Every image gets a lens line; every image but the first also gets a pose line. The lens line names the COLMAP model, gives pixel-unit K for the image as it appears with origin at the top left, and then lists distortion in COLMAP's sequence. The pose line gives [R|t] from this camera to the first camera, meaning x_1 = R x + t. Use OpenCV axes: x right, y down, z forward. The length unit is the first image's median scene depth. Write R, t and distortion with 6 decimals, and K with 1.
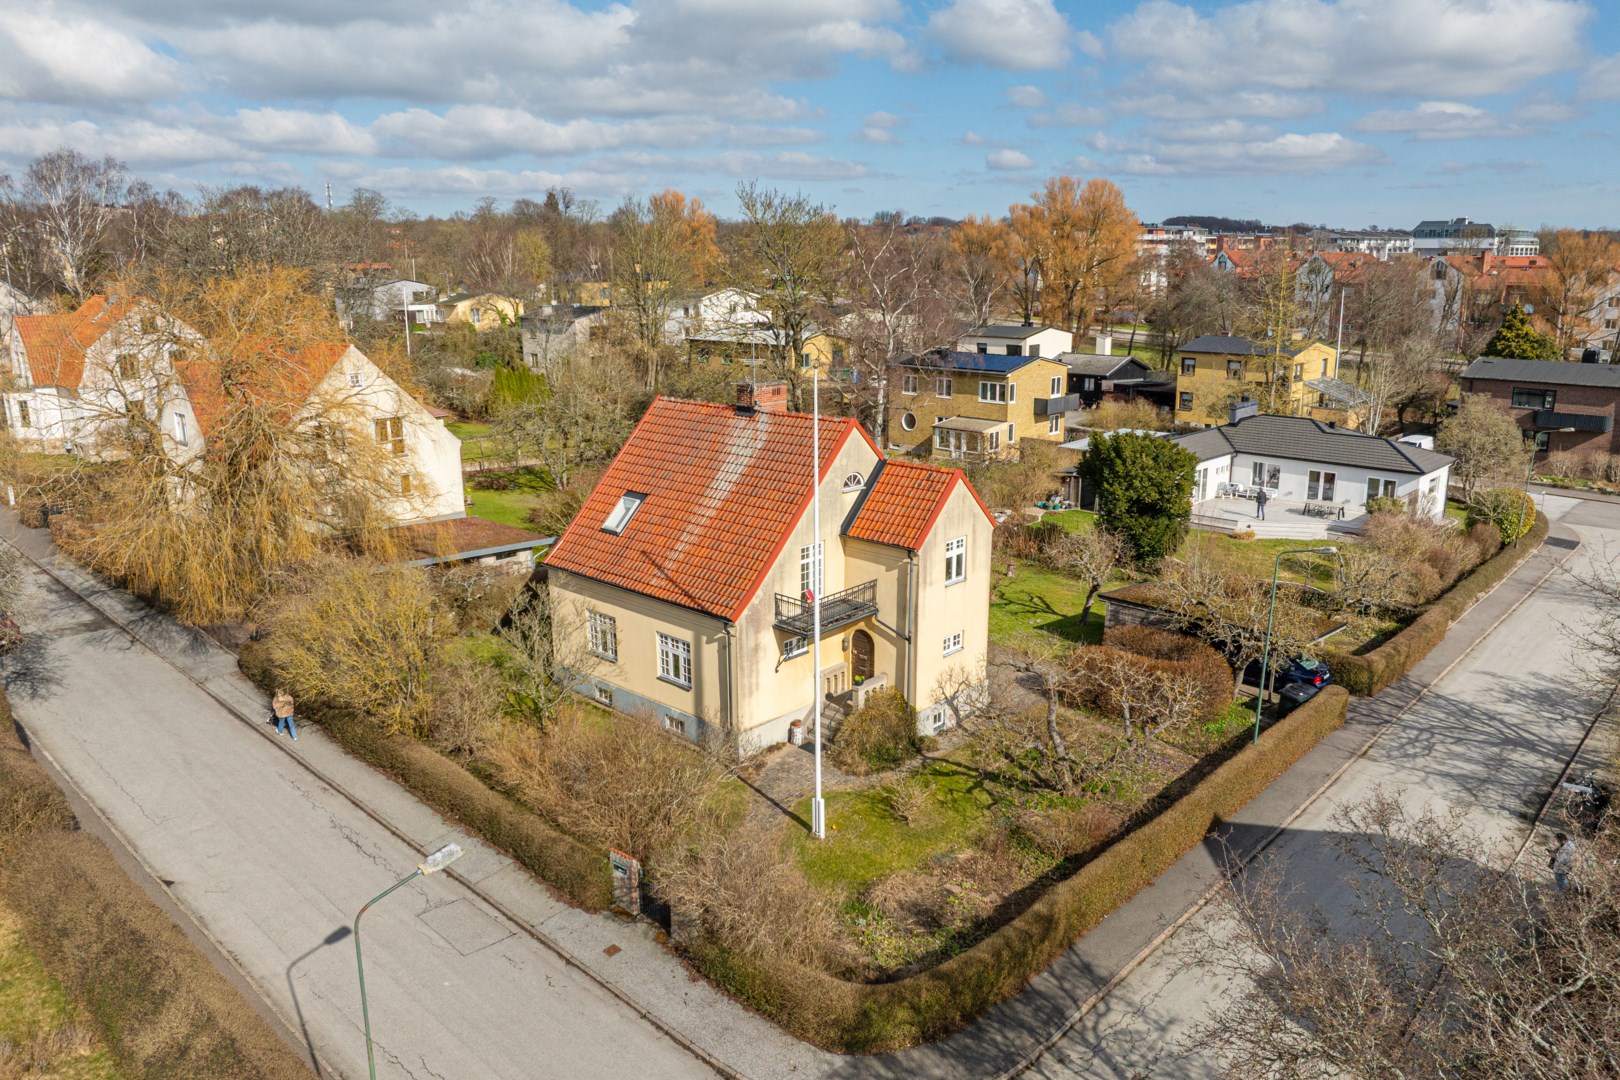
lens RADIAL K [[1112.7, 0, 812.7], [0, 1112.7, 545.7], [0, 0, 1]] dist [-0.004682, -0.001267]
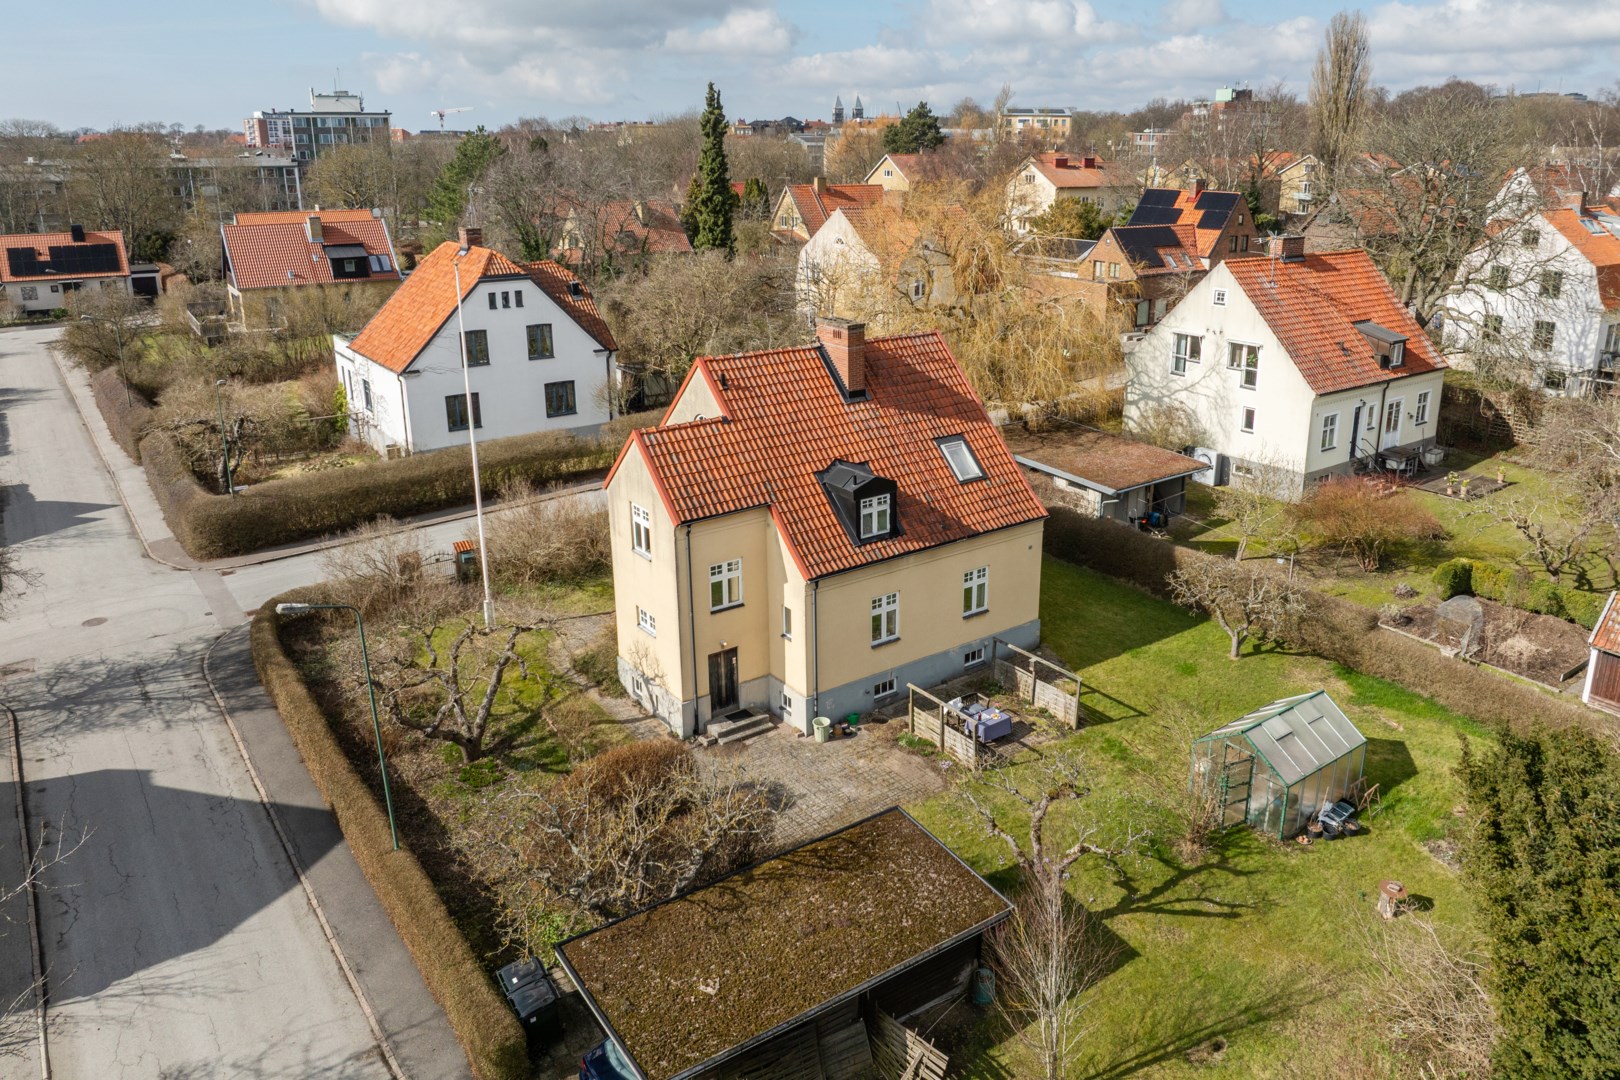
lens RADIAL K [[1112.7, 0, 807.4], [0, 1112.7, 532.9], [0, 0, 1]] dist [-0.004682, -0.001267]
pose [[-0.186203, 0.326106, -0.926813, 0.682021], [-0.250413, 0.896406, 0.365717, -0.252060], [0.950064, 0.300184, -0.085253, 0.883219]]
